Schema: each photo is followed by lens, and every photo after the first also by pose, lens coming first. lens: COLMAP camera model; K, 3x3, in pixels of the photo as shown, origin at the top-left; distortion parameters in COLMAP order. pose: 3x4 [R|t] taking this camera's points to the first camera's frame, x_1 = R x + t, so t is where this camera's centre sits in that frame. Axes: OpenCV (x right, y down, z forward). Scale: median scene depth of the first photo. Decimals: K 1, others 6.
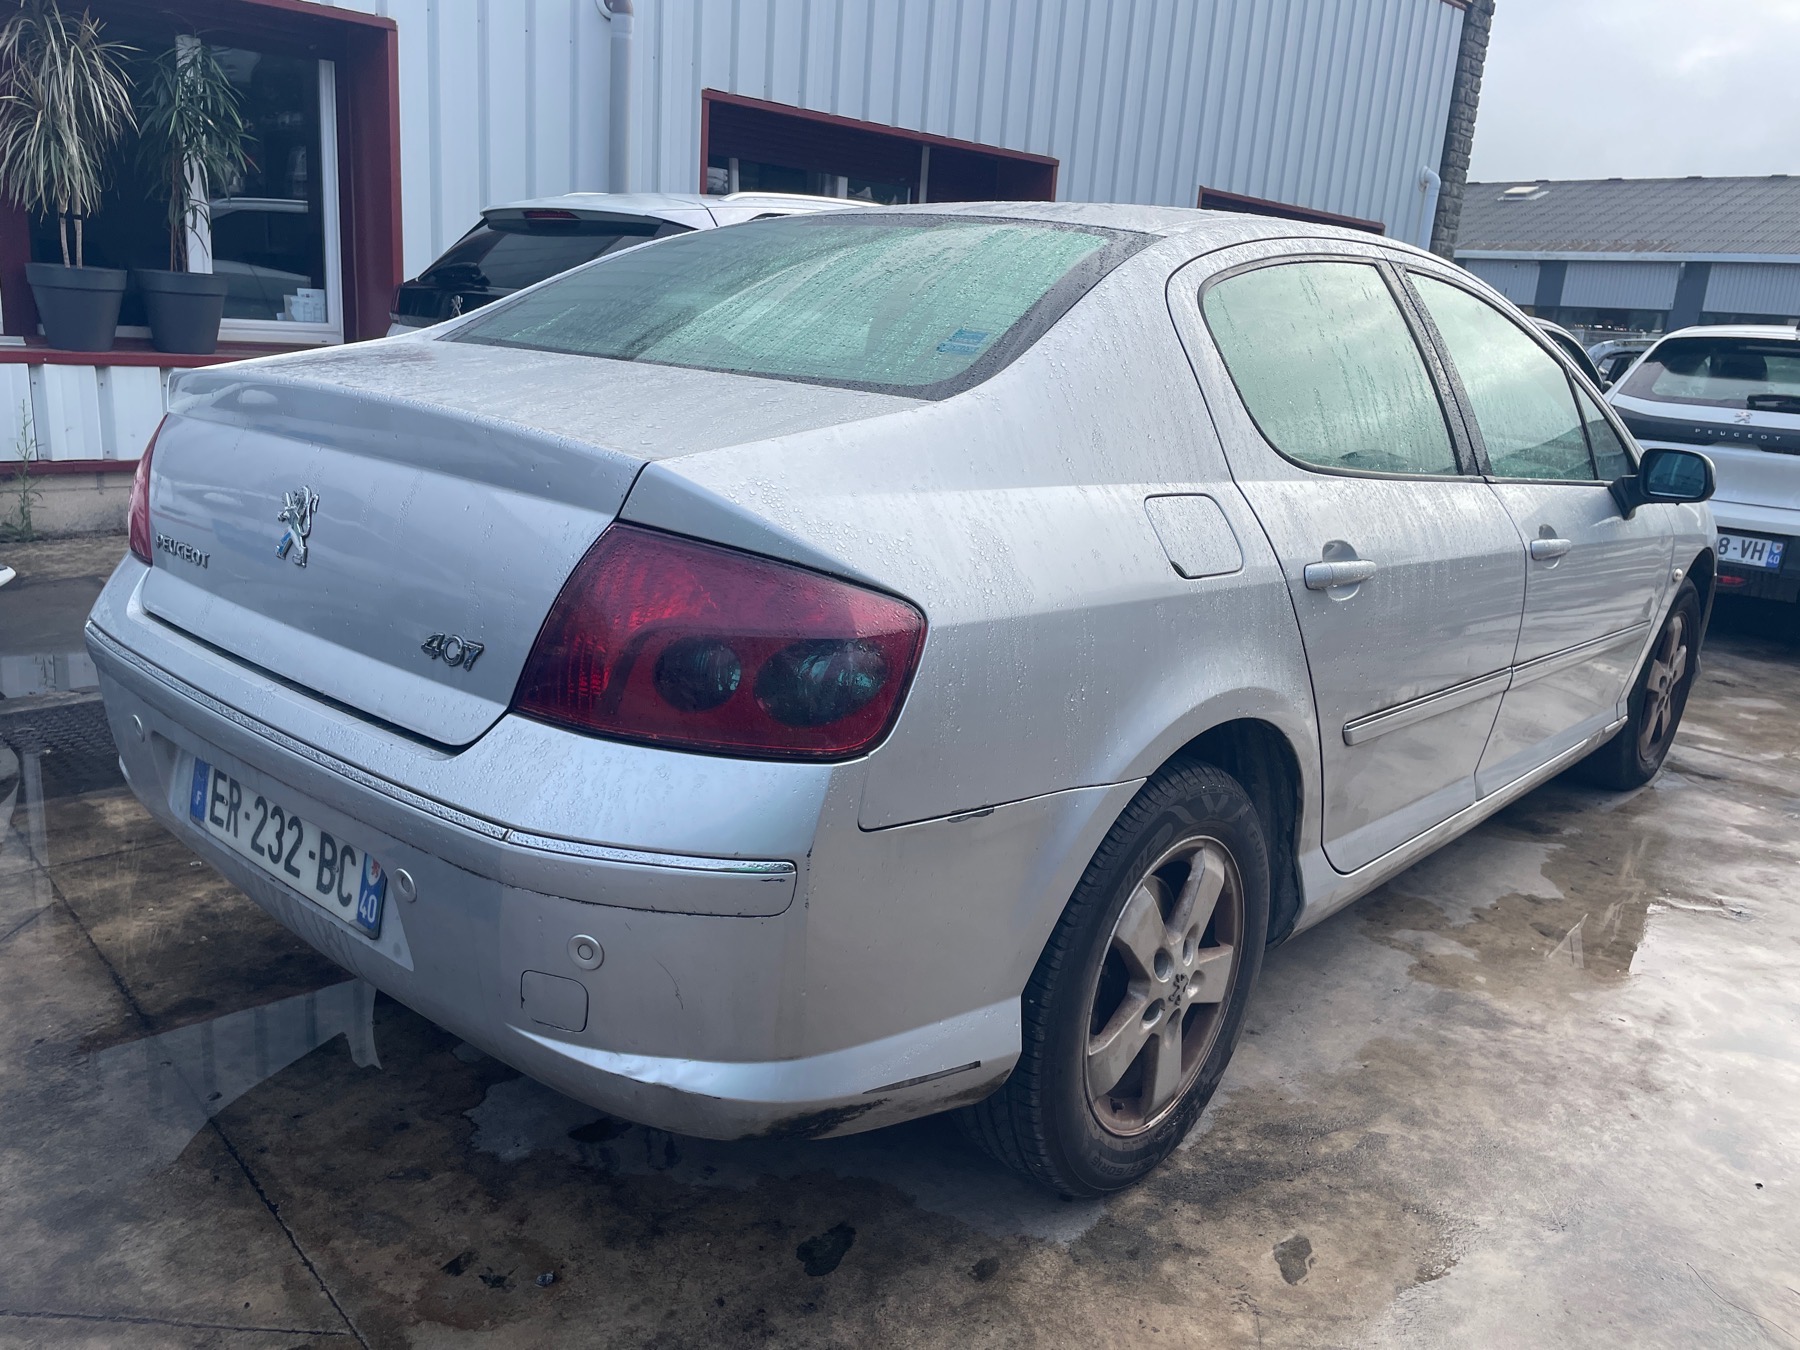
lens RADIAL K [[1372.1, 0, 923.7], [0, 1372.1, 660.4], [0, 0, 1]] dist [0.083973, -0.108600]
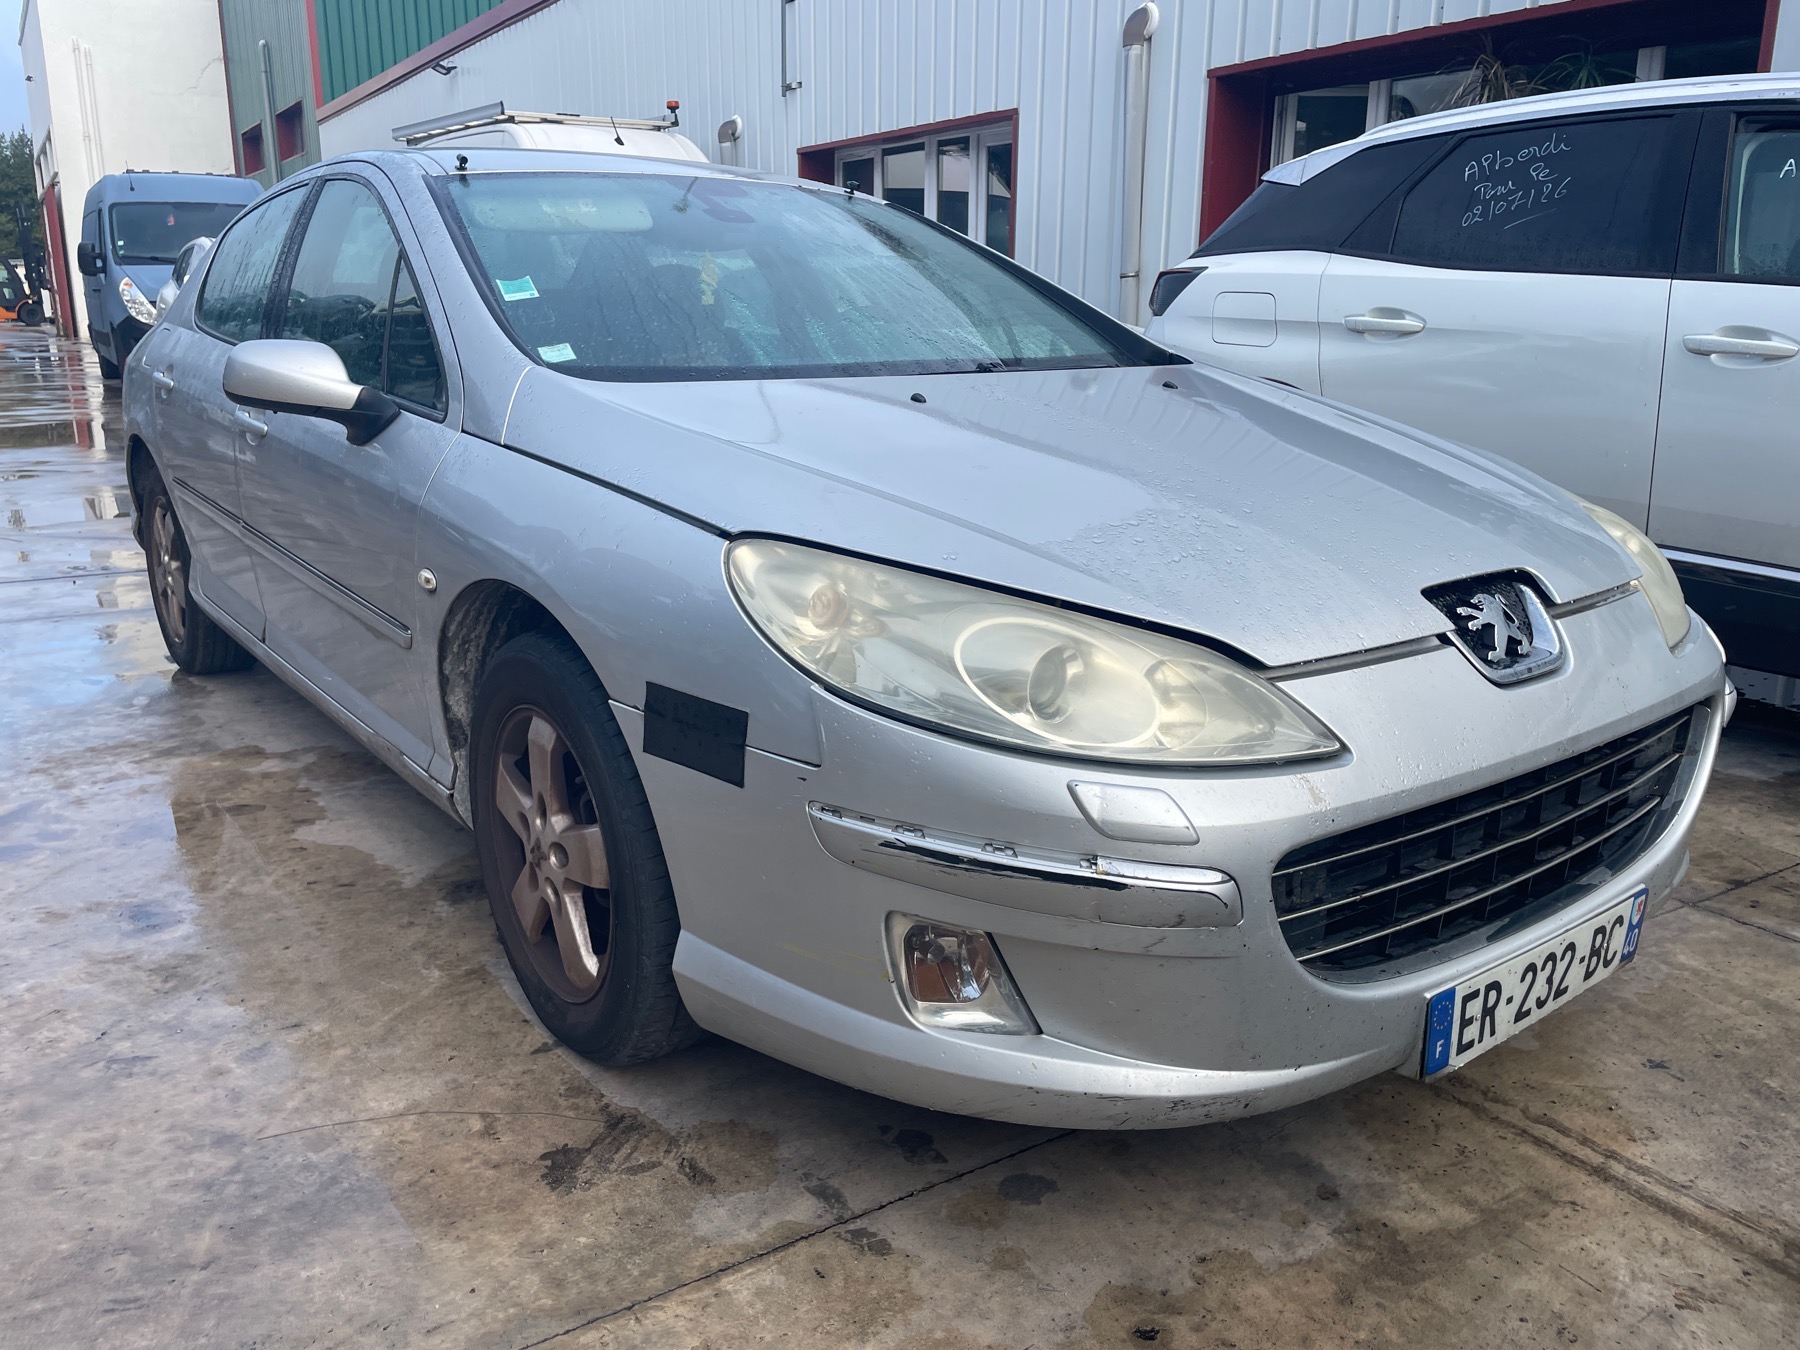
lens RADIAL K [[1372.1, 0, 867.1], [0, 1372.1, 664.2], [0, 0, 1]] dist [0.083973, -0.108600]
pose [[-0.223888, 0.184589, -0.956975, 2.039069], [-0.250318, 0.938072, 0.239505, -0.412170], [0.941921, 0.293170, -0.163817, 2.449387]]
